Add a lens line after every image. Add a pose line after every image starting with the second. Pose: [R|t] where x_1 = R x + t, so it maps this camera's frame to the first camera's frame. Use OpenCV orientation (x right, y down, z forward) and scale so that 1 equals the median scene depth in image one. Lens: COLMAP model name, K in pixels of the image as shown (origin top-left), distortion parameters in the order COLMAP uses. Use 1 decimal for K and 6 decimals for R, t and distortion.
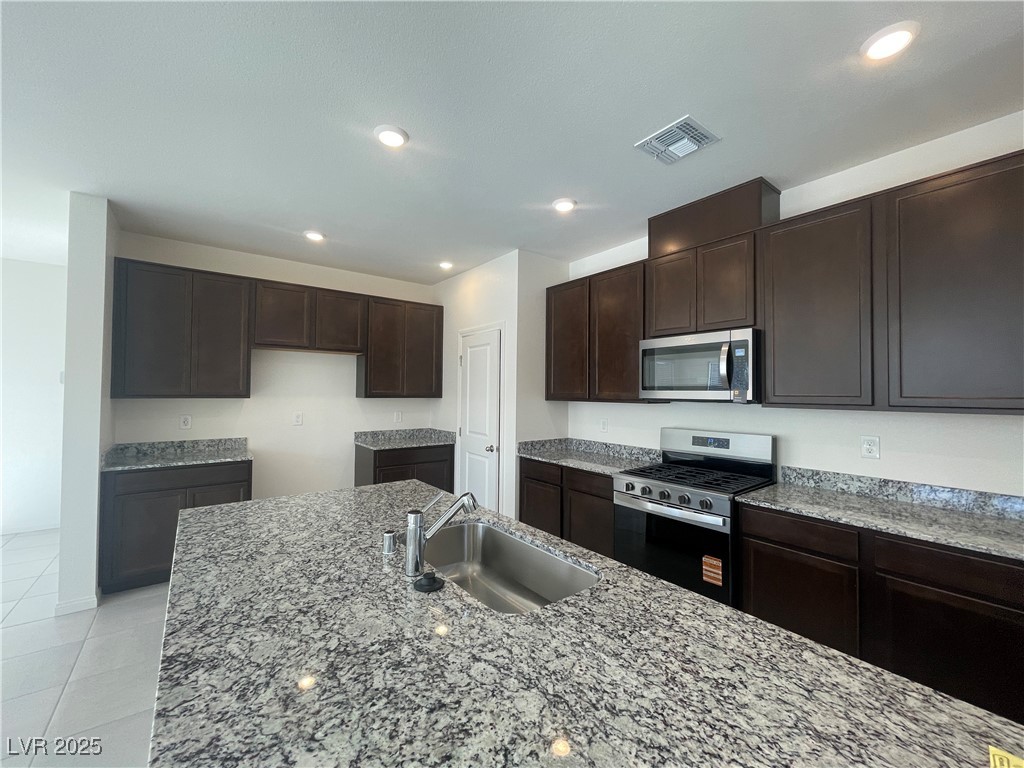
lens RADIAL K [[412.1, 0, 517.3], [0, 412.1, 382.2], [0, 0, 1]] dist [-0.000338, 0.000834]
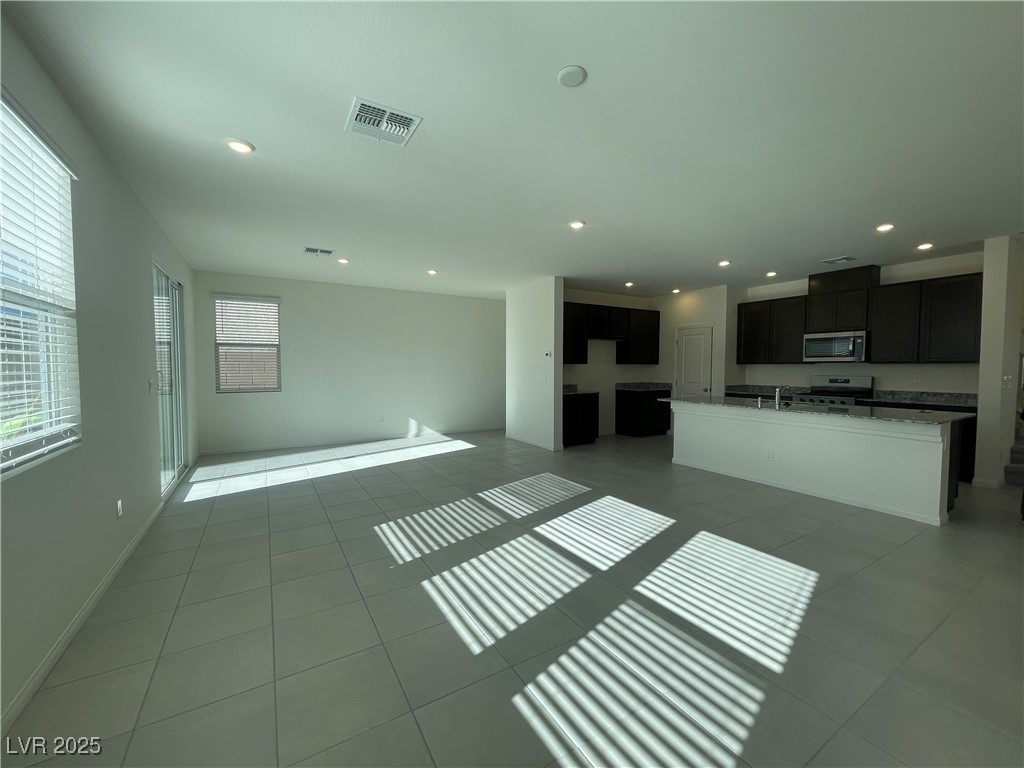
lens RADIAL K [[412.1, 0, 515.9], [0, 412.1, 384.1], [0, 0, 1]] dist [-0.000338, 0.000834]
pose [[0.993636, -0.003550, -0.112581, -1.038148], [0.011345, 0.997575, 0.068674, -0.008328], [0.112064, -0.069514, 0.991267, -1.427008]]
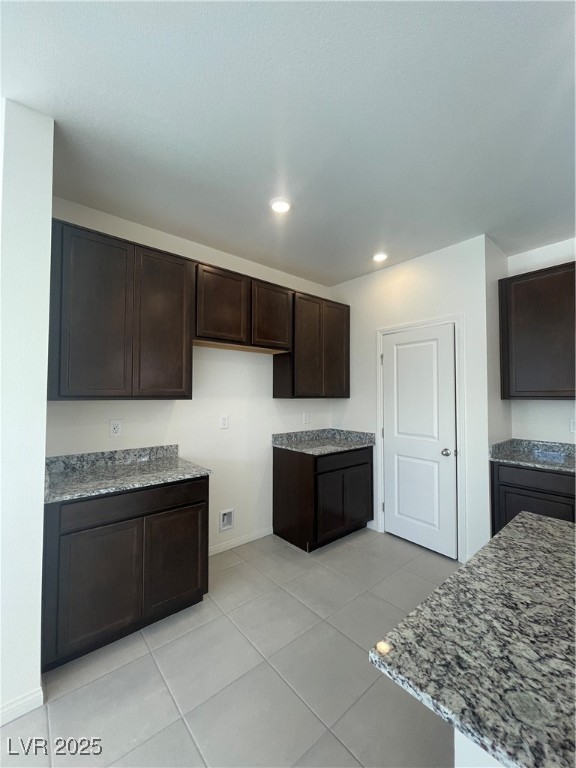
lens RADIAL K [[309.1, 0, 292.1], [0, 309.1, 385.3], [0, 0, 1]] dist [-0.000338, 0.000834]
pose [[0.998625, -0.006438, 0.052030, -0.636040], [0.006861, 0.999945, -0.007963, 0.021112], [-0.051975, 0.008309, 0.998614, 0.463740]]
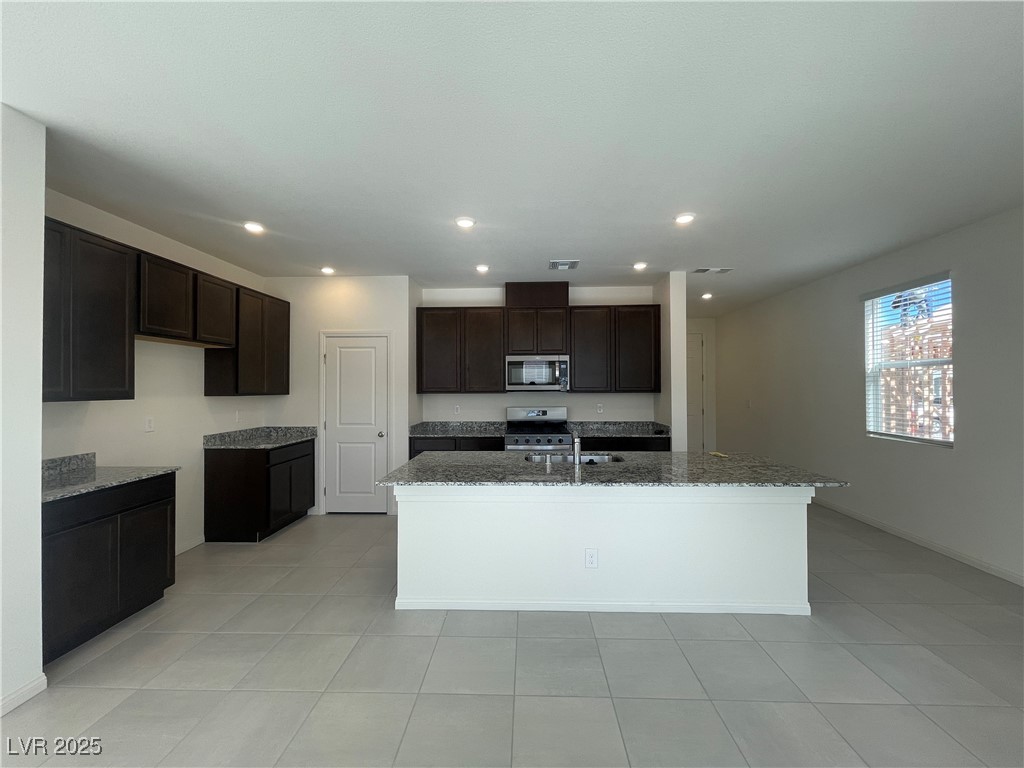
lens RADIAL K [[412.1, 0, 510.8], [0, 412.1, 381.4], [0, 0, 1]] dist [-0.000338, 0.000834]
pose [[0.645036, -0.001285, 0.764151, -1.061464], [-0.007745, 0.999936, 0.008219, -0.011547], [-0.764113, -0.011219, 0.644985, -0.103966]]
